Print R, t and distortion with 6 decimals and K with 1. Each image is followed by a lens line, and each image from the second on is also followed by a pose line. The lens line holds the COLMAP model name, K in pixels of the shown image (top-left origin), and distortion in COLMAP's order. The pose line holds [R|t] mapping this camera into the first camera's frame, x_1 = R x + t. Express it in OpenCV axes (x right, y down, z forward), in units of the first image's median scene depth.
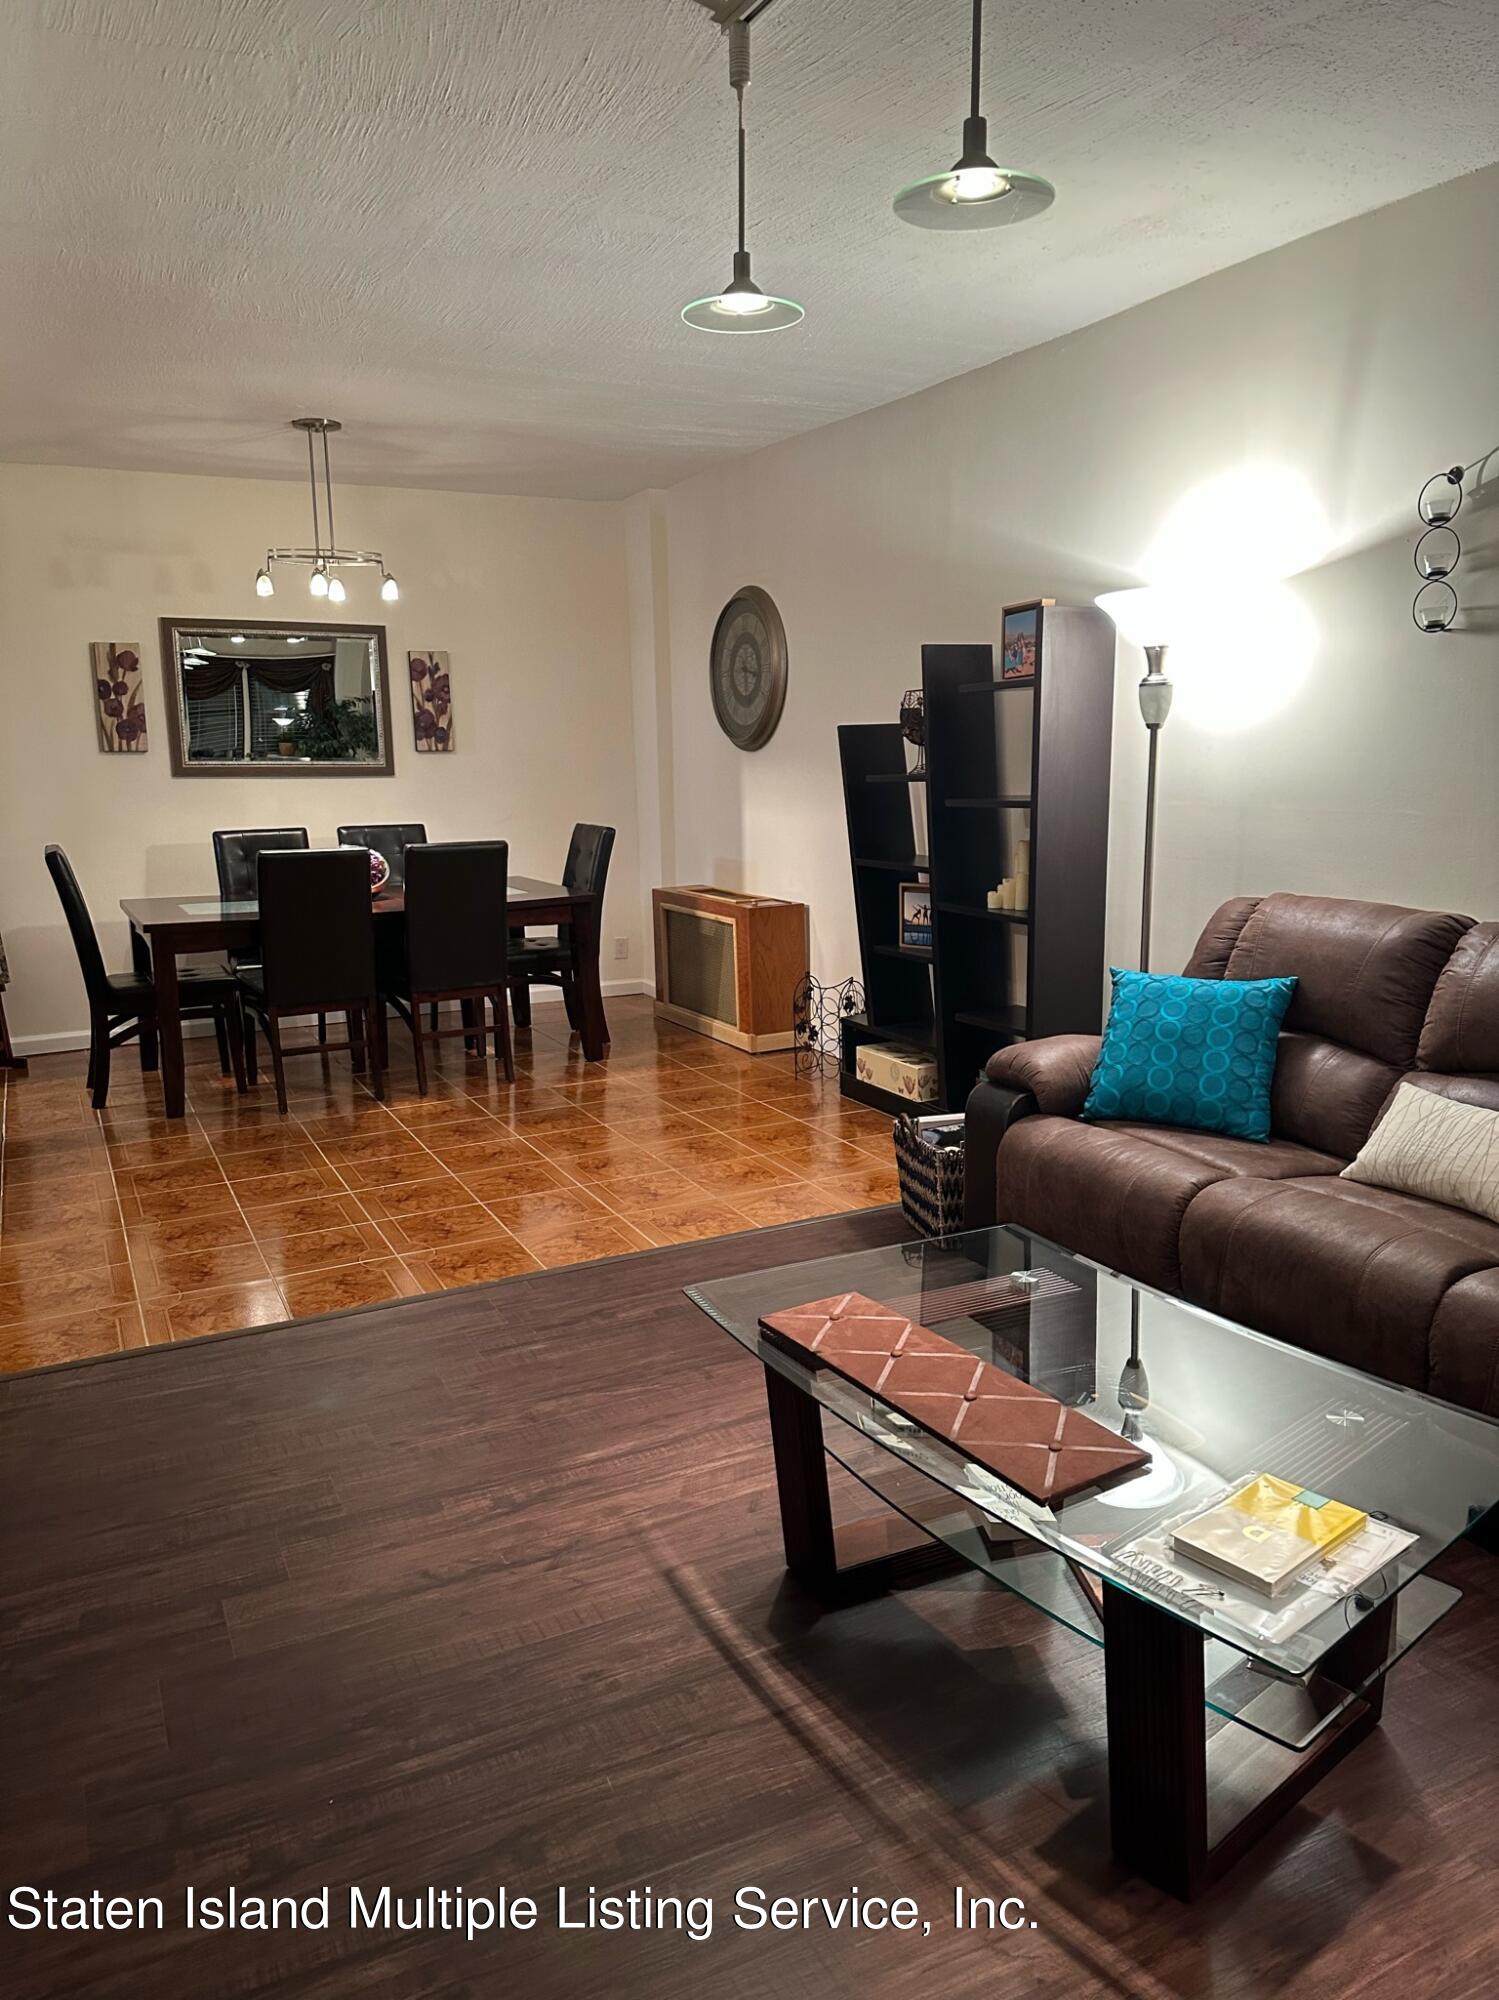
lens RADIAL K [[1396.3, 0, 752.8], [0, 1396.3, 1000.7], [0, 0, 1]] dist [0.055698, -0.073650]
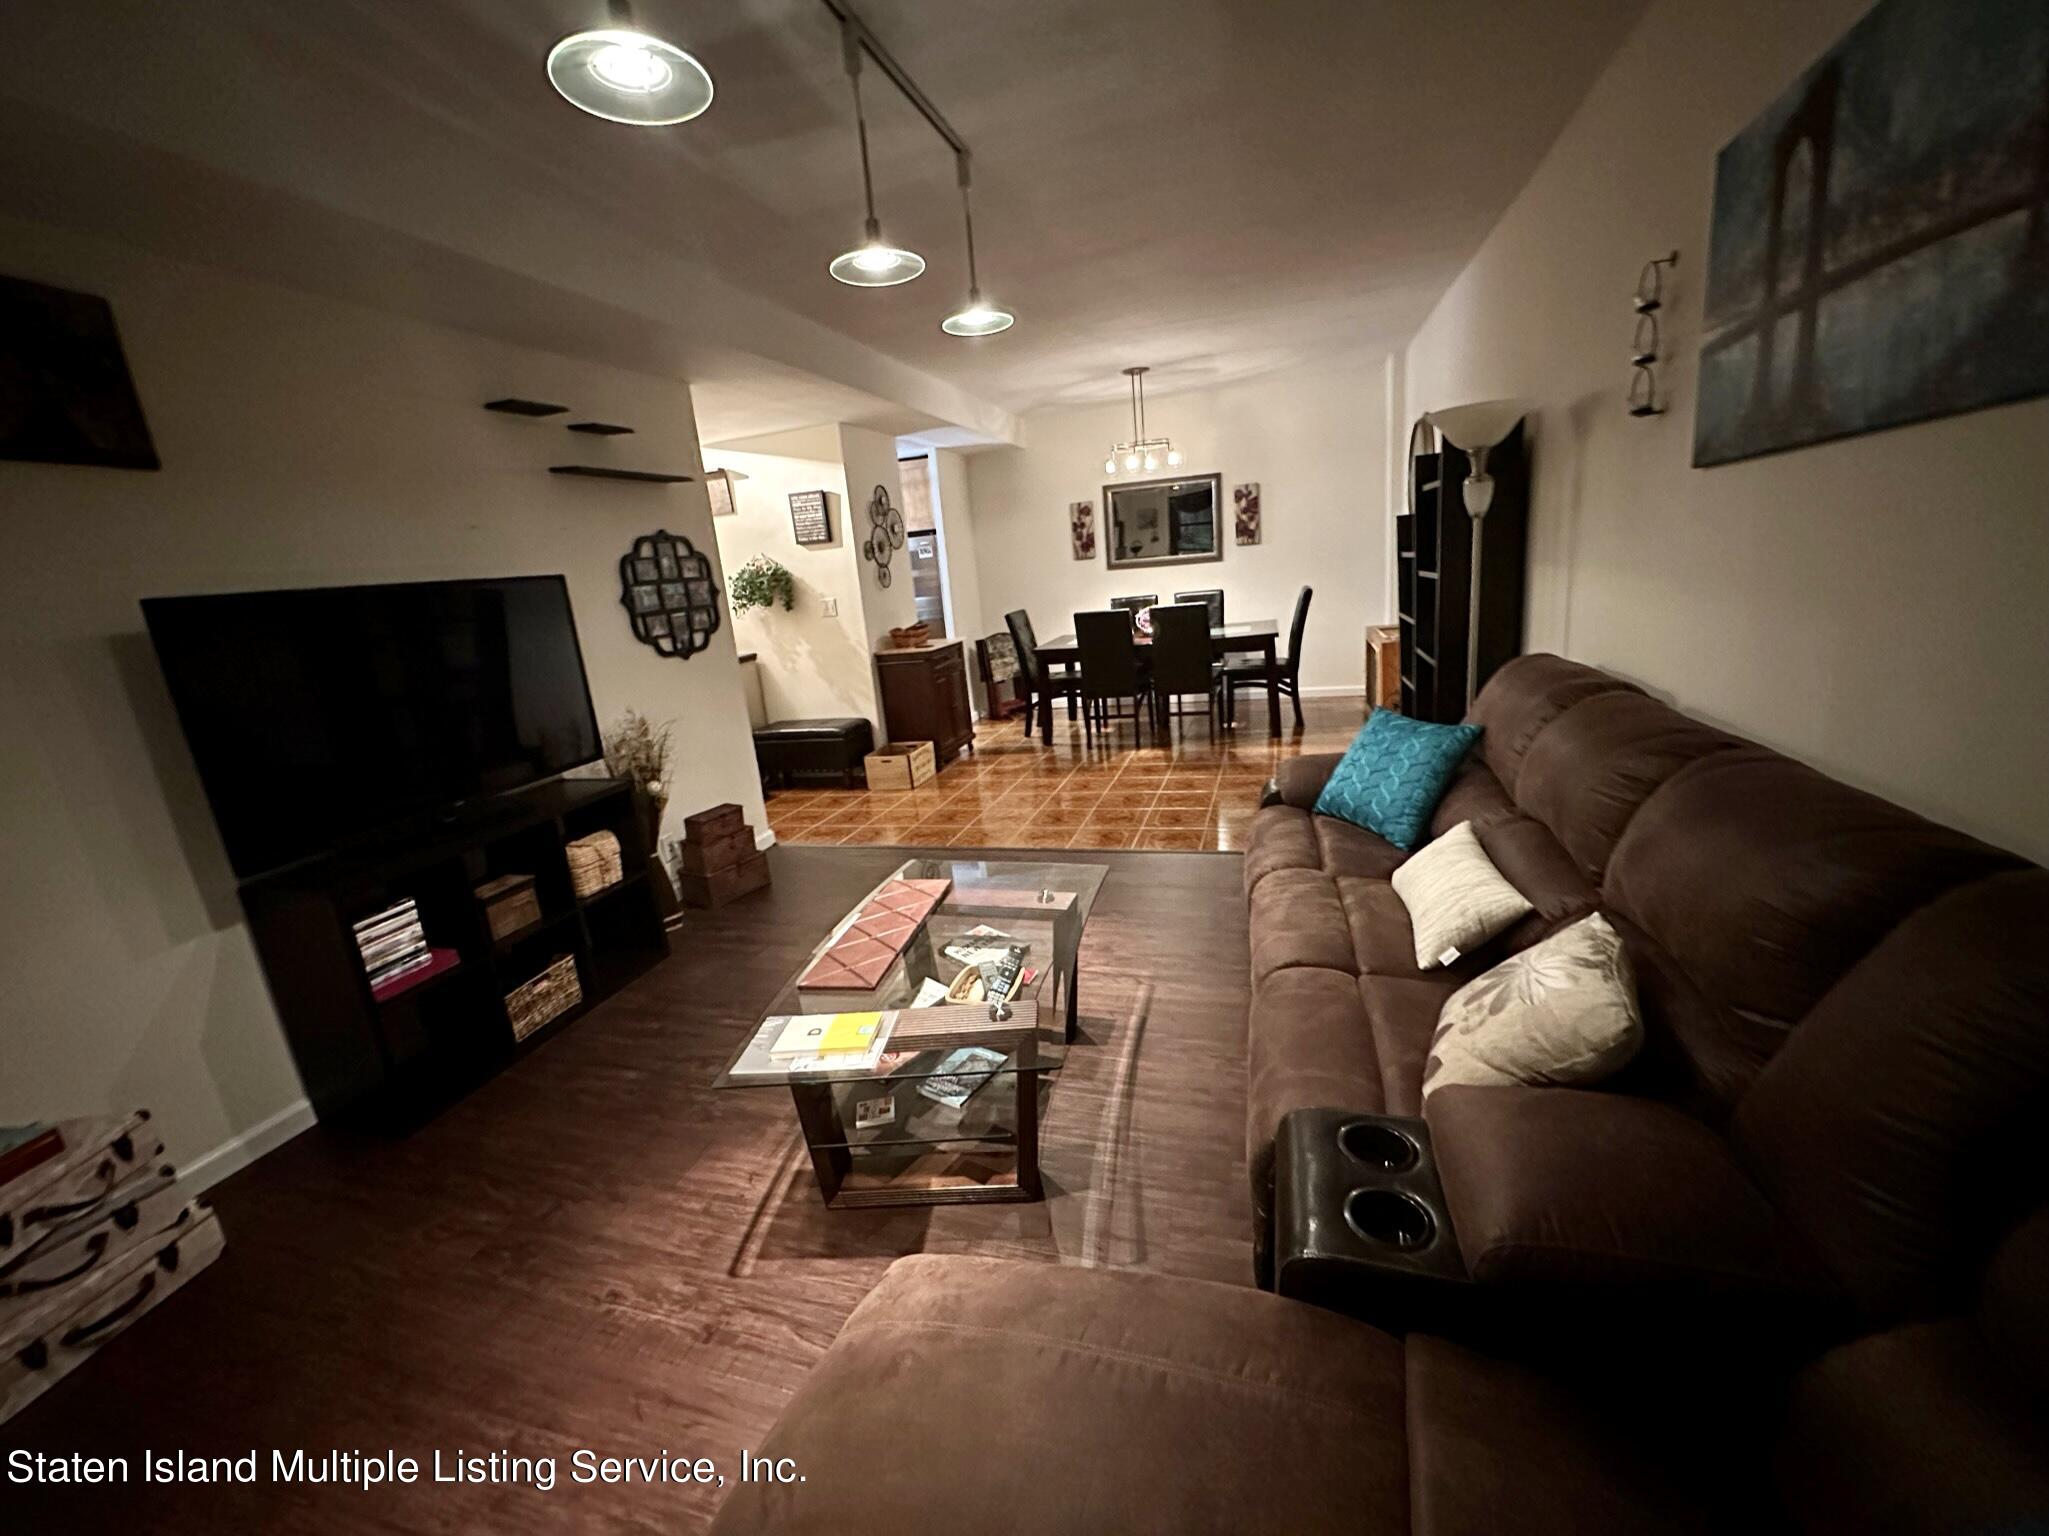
lens RADIAL K [[813.4, 0, 1030.9], [0, 813.4, 765.5], [0, 0, 1]] dist [-0.002229, -0.000395]
pose [[0.719683, 0.116703, -0.684424, 0.362568], [-0.040435, 0.991144, 0.126484, -0.034453], [0.693124, -0.063354, 0.718029, 0.129513]]
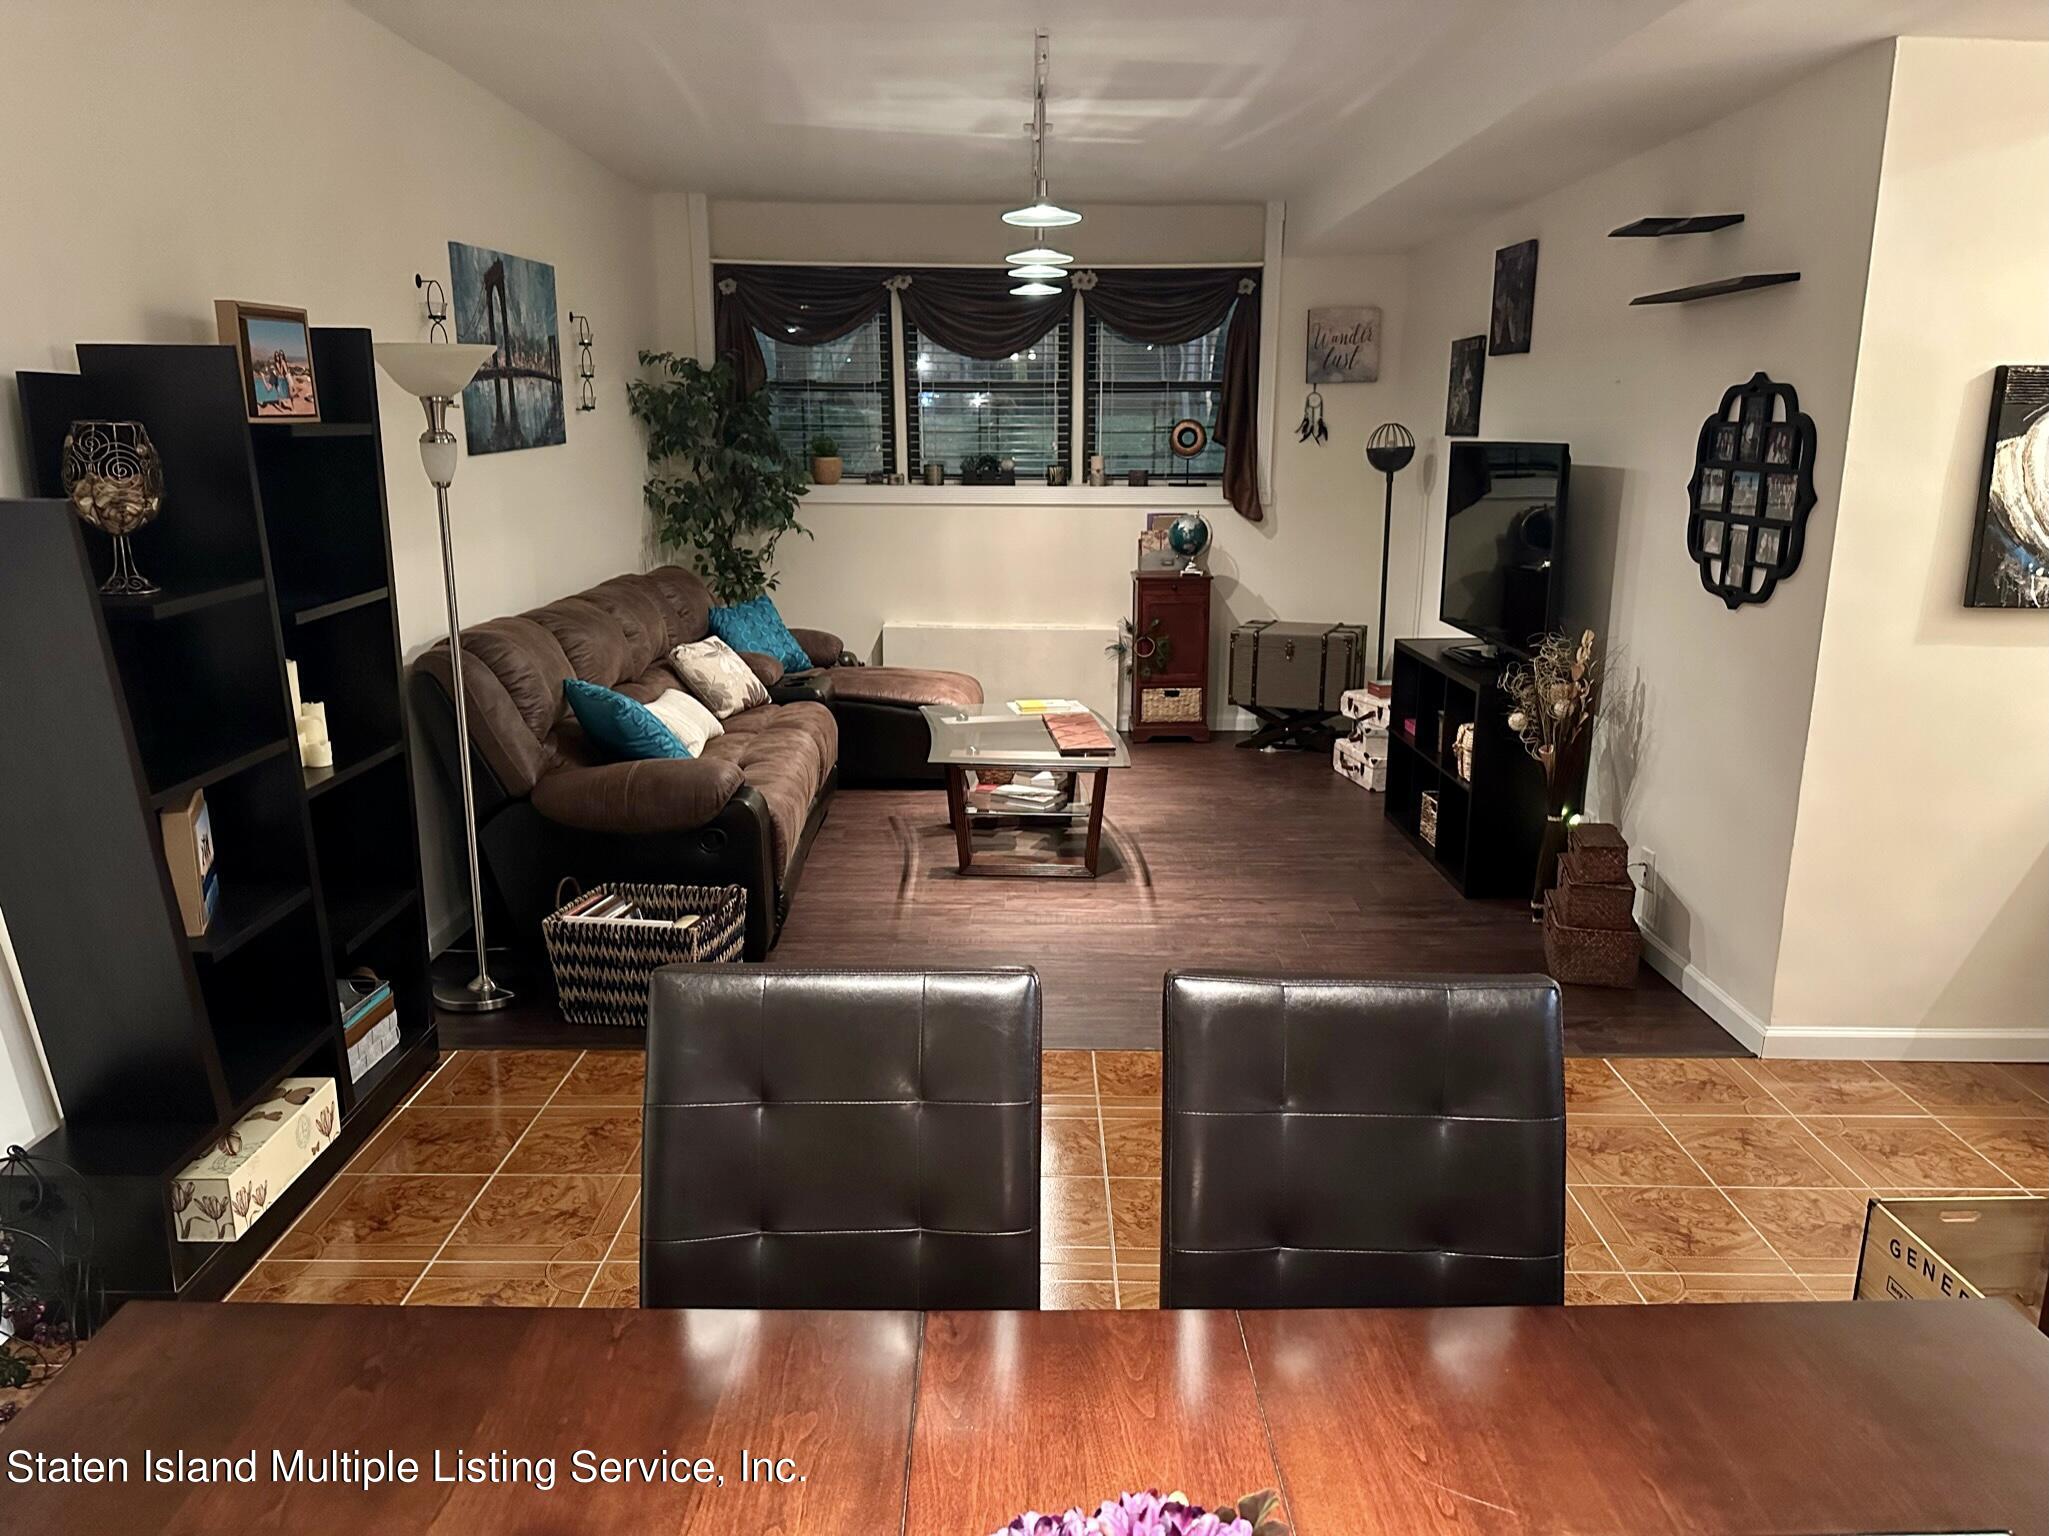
lens RADIAL K [[1430.5, 0, 1029.1], [0, 1430.5, 786.0], [0, 0, 1]] dist [0.055698, -0.073650]
pose [[-0.894147, -0.099884, 0.436490, -0.347611], [0.086992, 0.917480, 0.388153, -0.243104], [-0.439241, 0.385037, -0.811673, 1.169642]]
